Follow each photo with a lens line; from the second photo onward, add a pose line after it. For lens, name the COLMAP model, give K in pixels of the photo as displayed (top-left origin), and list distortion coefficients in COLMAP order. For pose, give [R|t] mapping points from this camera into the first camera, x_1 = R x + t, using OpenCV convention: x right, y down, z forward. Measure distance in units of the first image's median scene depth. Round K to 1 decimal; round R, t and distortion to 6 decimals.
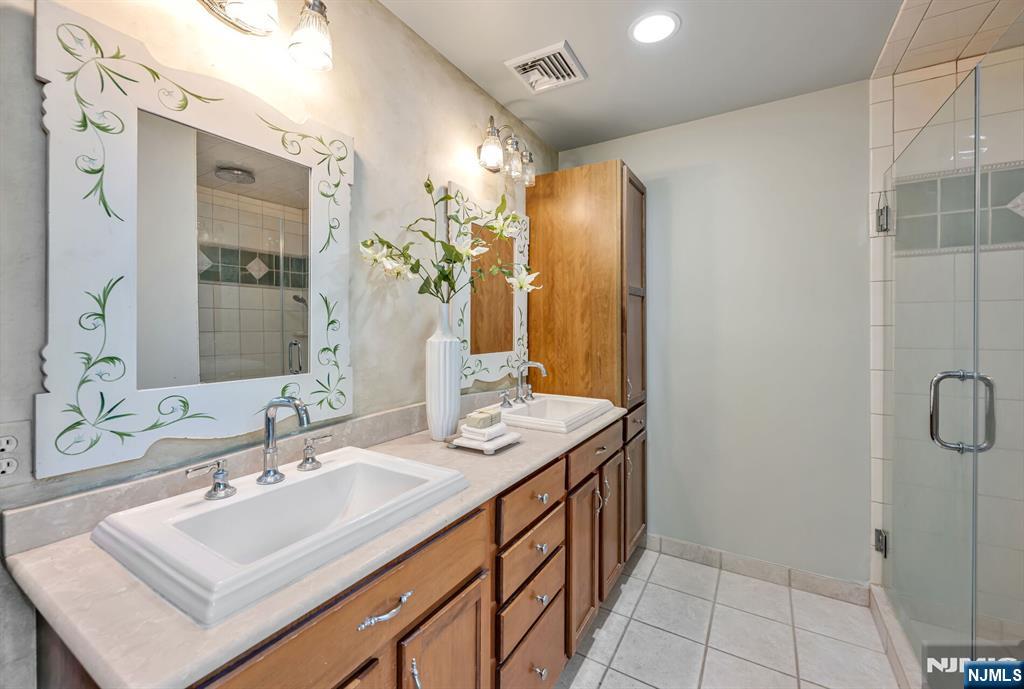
lens RADIAL K [[414.8, 0, 519.7], [0, 414.8, 325.1], [0, 0, 1]] dist [-0.003267, 0.000154]
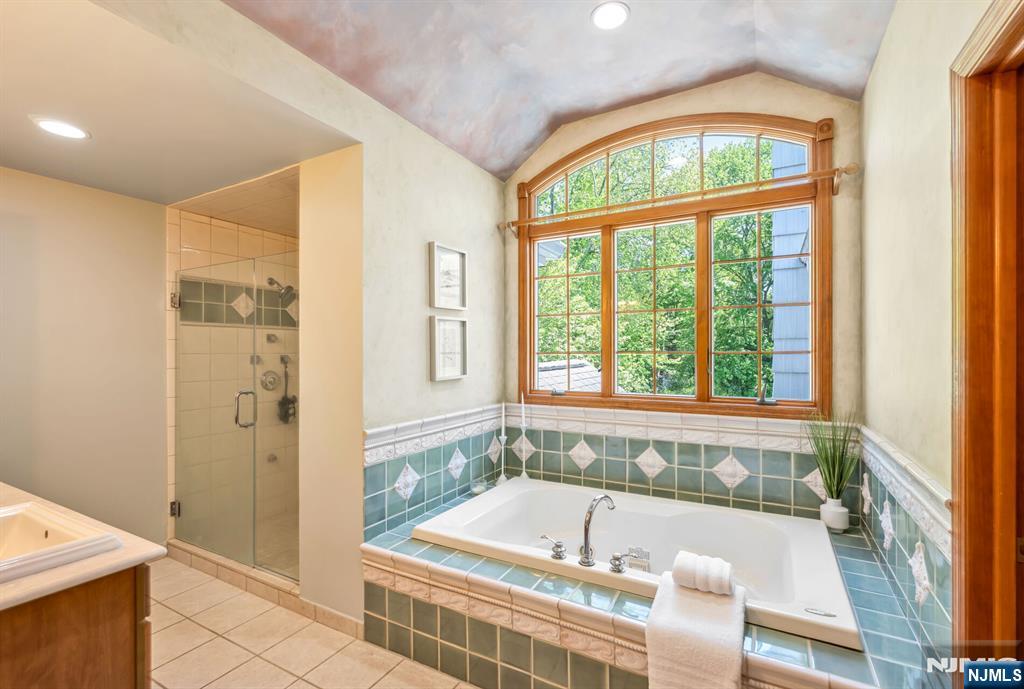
lens RADIAL K [[461.8, 0, 505.9], [0, 461.8, 351.0], [0, 0, 1]] dist [-0.001508, -0.000007]
pose [[-0.011699, 0.005200, 0.999918, -0.852287], [0.006816, 0.999964, -0.005121, -0.046266], [-0.999908, 0.006756, -0.011734, -0.215988]]
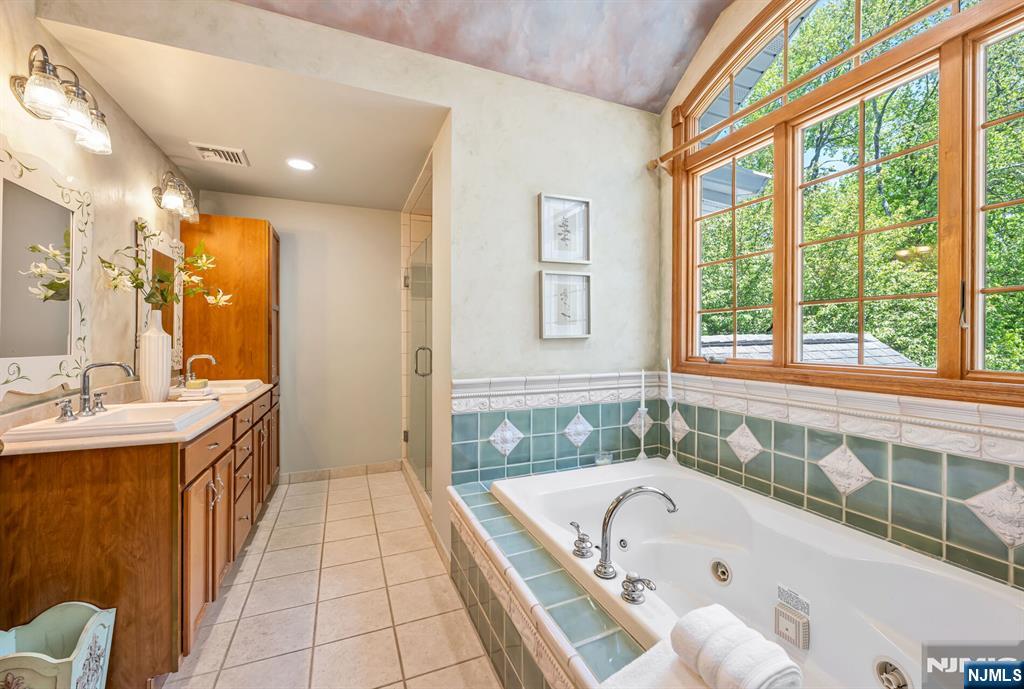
lens RADIAL K [[414.8, 0, 511.6], [0, 414.8, 339.3], [0, 0, 1]] dist [-0.003267, 0.000154]
pose [[0.606166, 0.001862, 0.795336, -0.456771], [0.000843, 0.999995, -0.002984, 0.043193], [-0.795338, 0.002480, 0.606162, -0.680345]]
